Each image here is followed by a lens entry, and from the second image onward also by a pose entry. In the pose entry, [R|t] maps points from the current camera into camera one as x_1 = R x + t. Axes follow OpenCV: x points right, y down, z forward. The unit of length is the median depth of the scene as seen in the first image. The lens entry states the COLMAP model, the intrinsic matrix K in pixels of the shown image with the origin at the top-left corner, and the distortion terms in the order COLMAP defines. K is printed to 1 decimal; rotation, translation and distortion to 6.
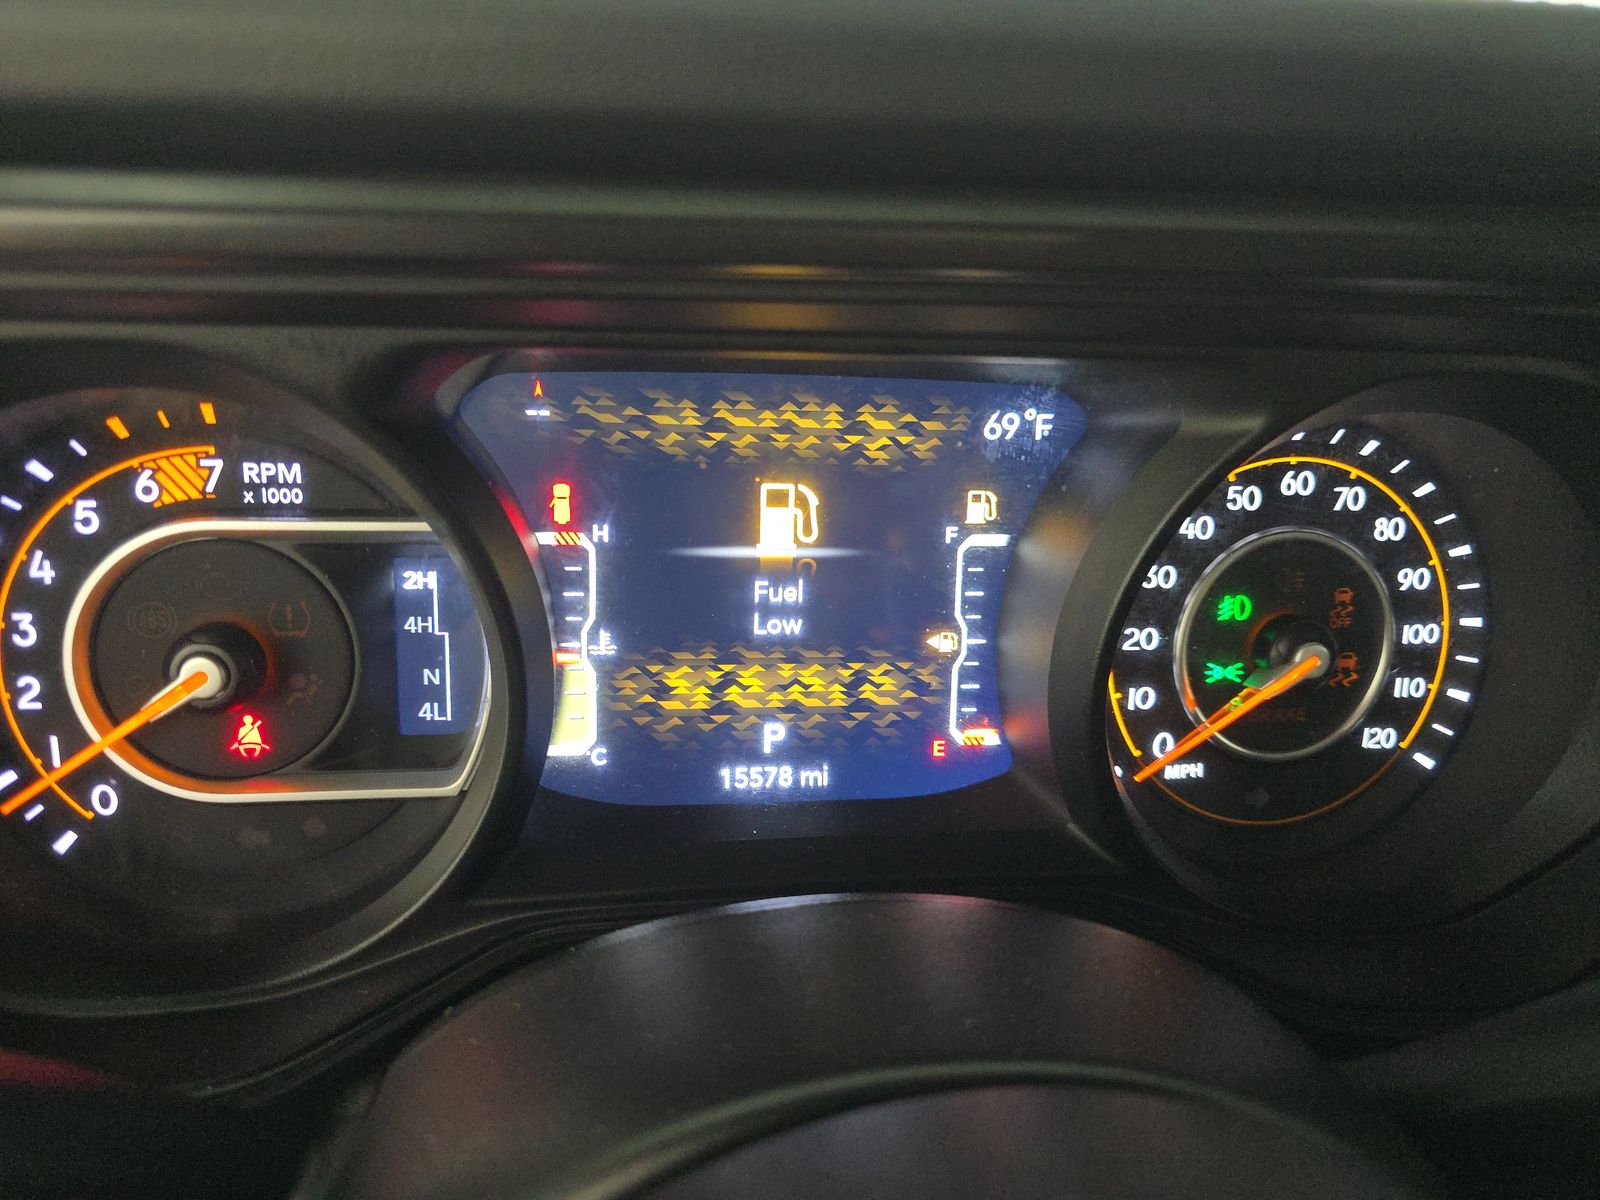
lens RADIAL K [[1079.7, 0, 796.3], [0, 1079.7, 593.2], [0, 0, 1]] dist [0.029163, -0.047709]
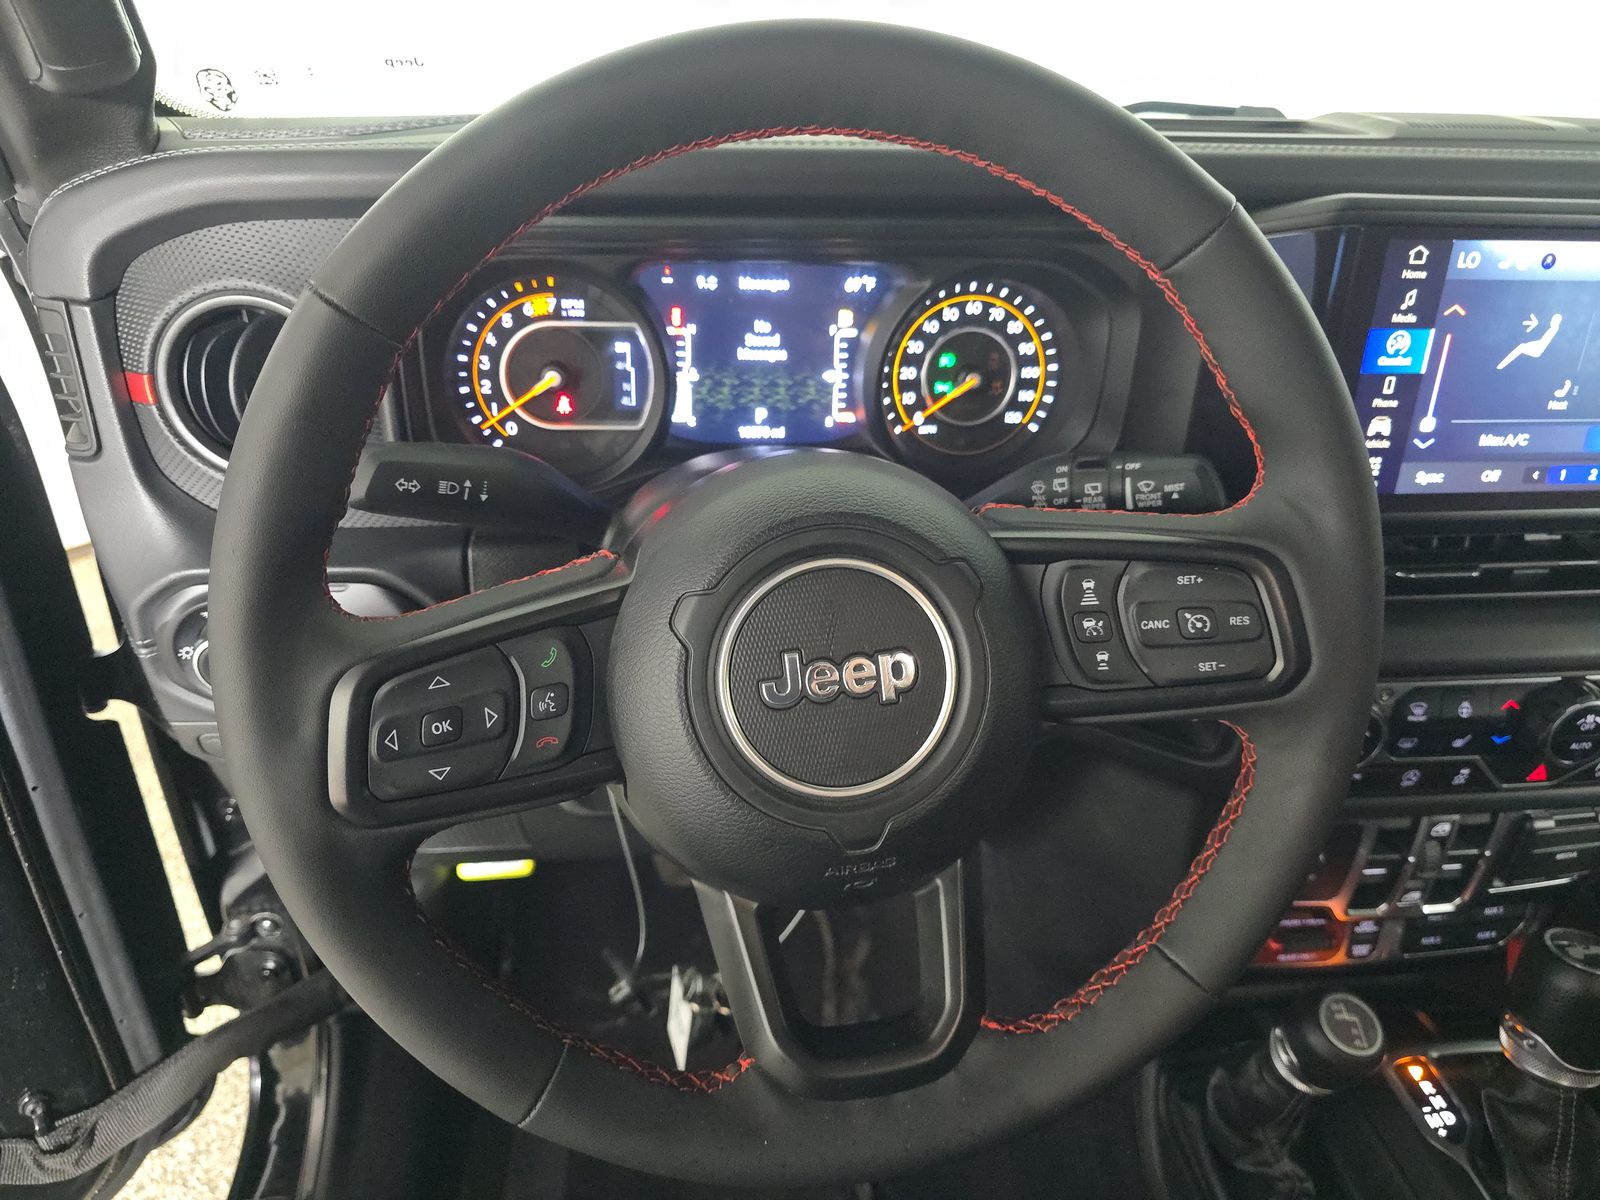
lens RADIAL K [[1079.7, 0, 789.2], [0, 1079.7, 595.8], [0, 0, 1]] dist [0.029163, -0.047709]
pose [[0.998855, 0.010115, -0.046762, 0.169348], [-0.003296, 0.989621, 0.143667, 0.194439], [0.047729, -0.143349, 0.988521, -1.550467]]
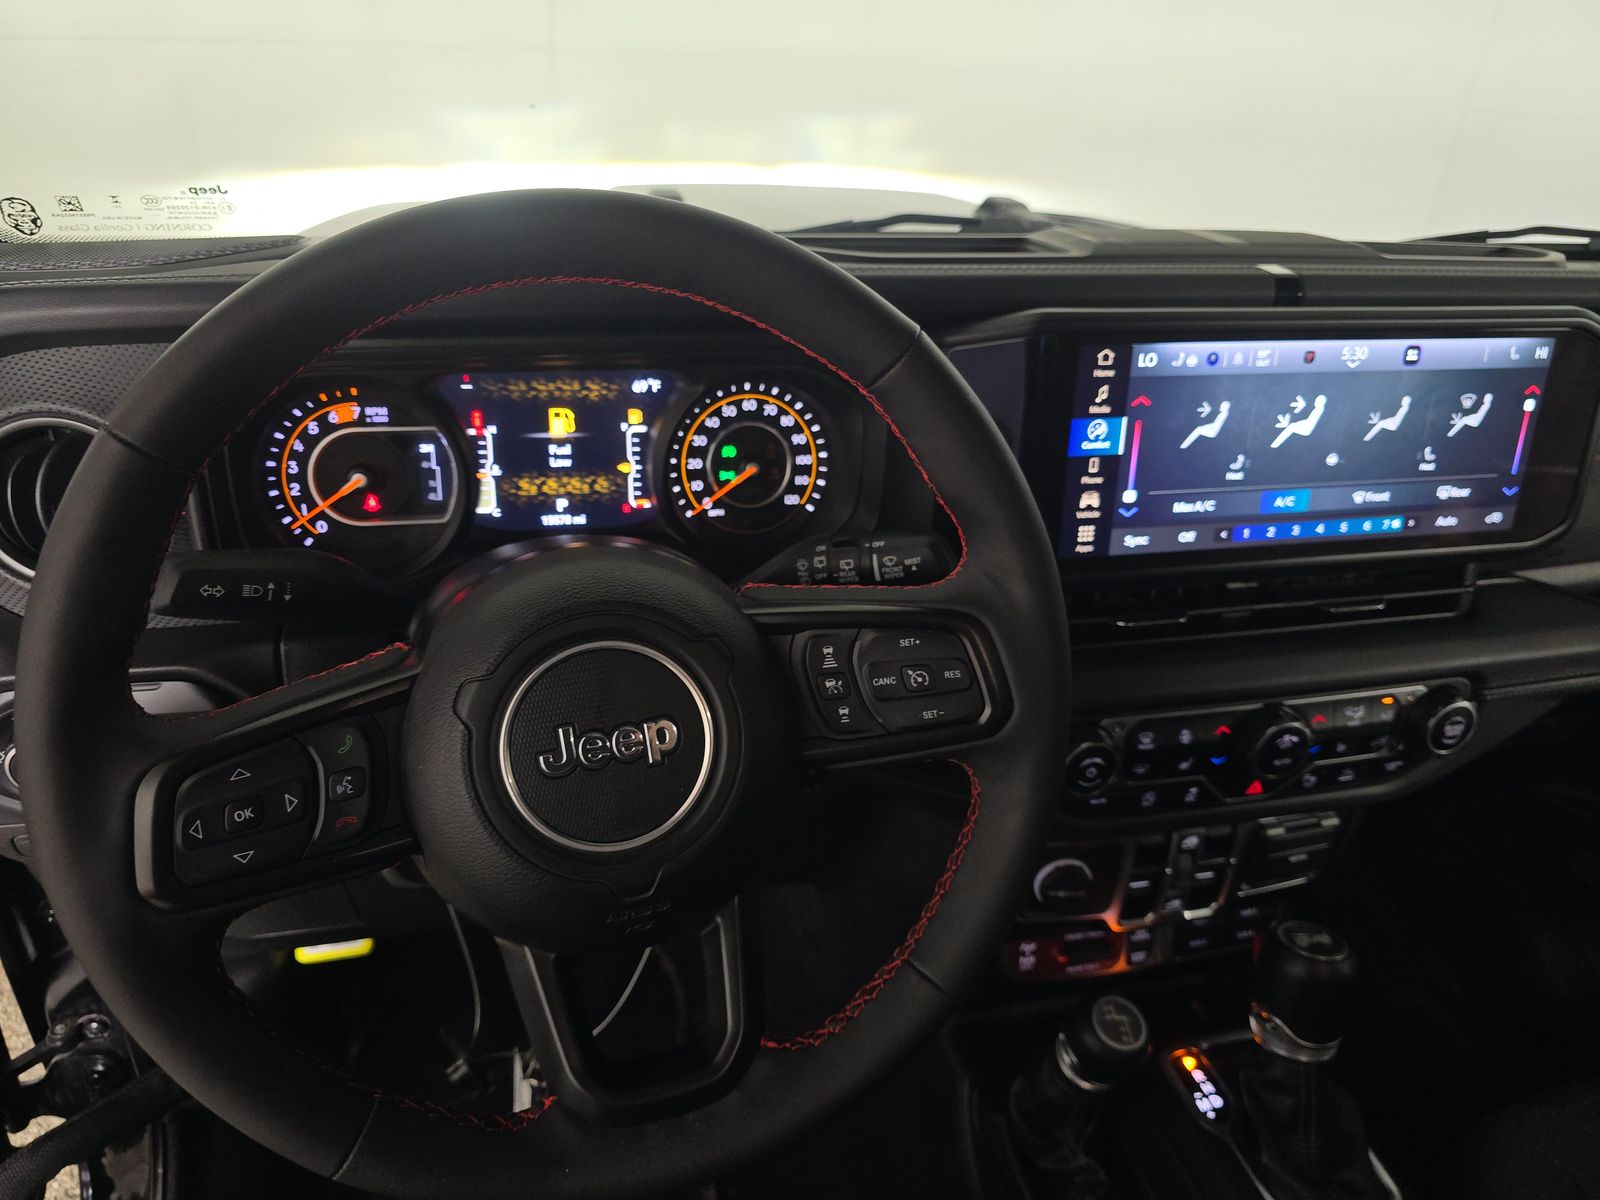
lens RADIAL K [[1079.7, 0, 792.6], [0, 1079.7, 598.0], [0, 0, 1]] dist [0.029163, -0.047709]
pose [[0.996367, -0.038829, 0.075793, 0.349989], [0.031564, 0.994995, 0.094807, 0.131640], [-0.079095, -0.092070, 0.992606, -1.804067]]
